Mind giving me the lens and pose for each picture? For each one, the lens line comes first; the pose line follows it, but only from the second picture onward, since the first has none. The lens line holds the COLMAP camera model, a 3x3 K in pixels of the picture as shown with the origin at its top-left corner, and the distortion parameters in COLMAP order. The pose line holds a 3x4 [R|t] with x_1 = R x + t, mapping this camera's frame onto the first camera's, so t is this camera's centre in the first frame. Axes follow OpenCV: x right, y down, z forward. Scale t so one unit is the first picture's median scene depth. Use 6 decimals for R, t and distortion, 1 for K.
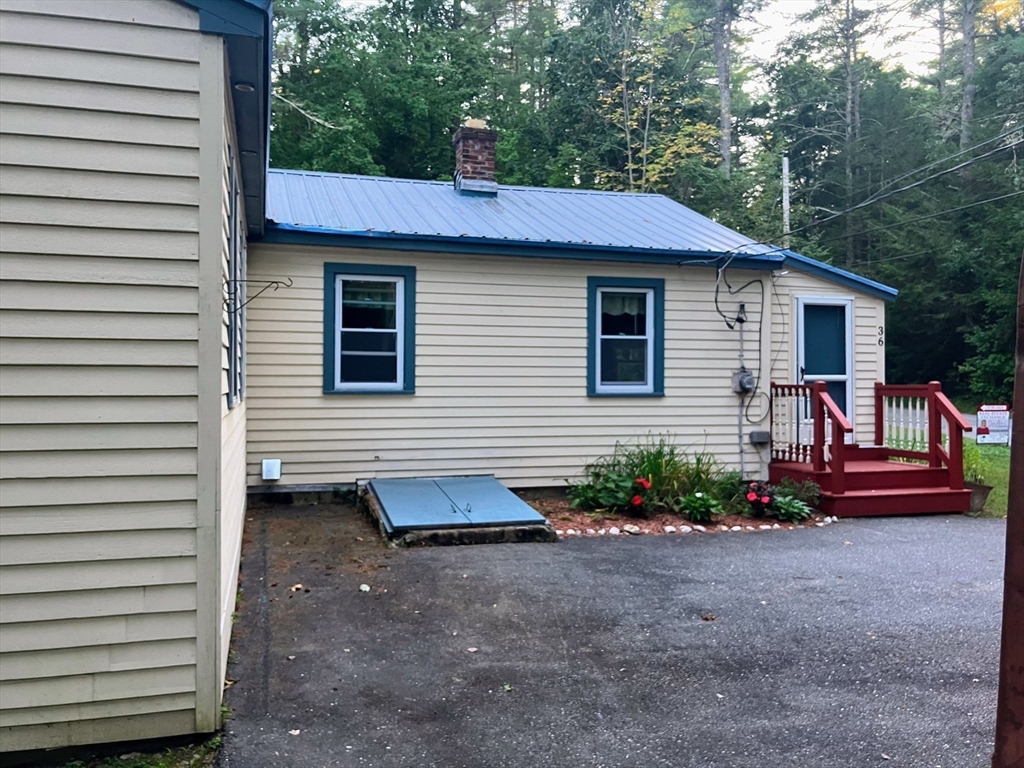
lens RADIAL K [[829.3, 0, 512.2], [0, 829.3, 383.4], [0, 0, 1]] dist [0.054852, 0.000208]
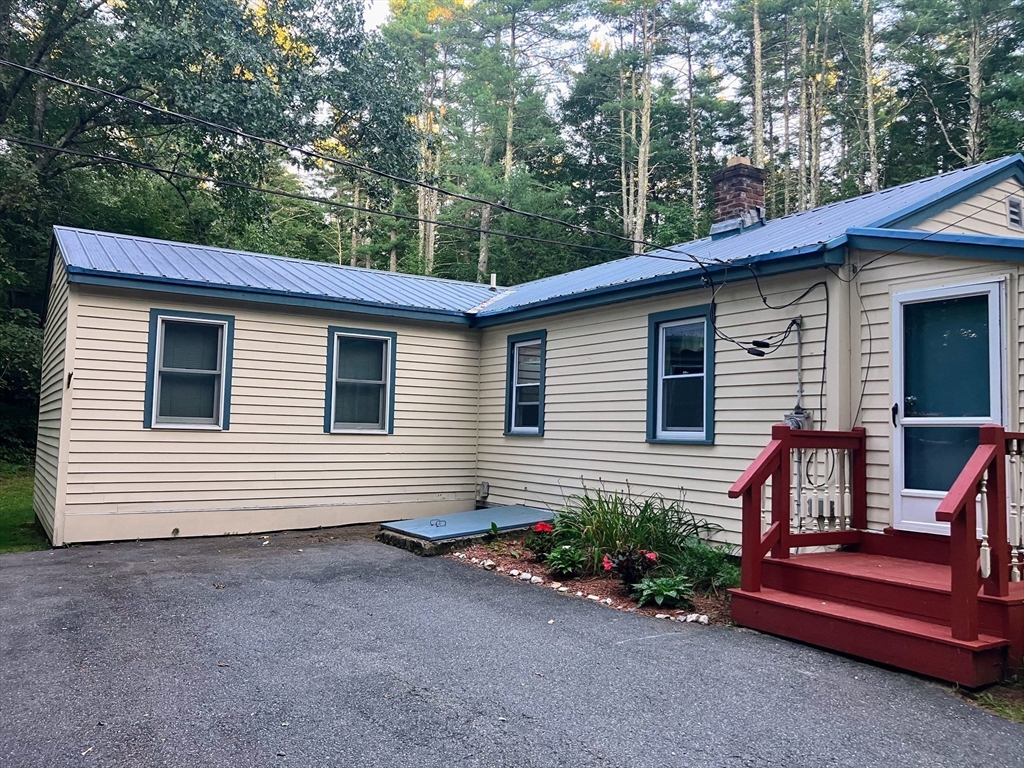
lens RADIAL K [[812.0, 0, 511.3], [0, 812.0, 381.3], [0, 0, 1]] dist [-0.070225, -0.002297]
pose [[0.268051, -0.054849, -0.961842, 0.876396], [-0.019155, 0.997877, -0.062242, 0.006194], [0.963214, 0.035108, 0.266431, 0.578251]]
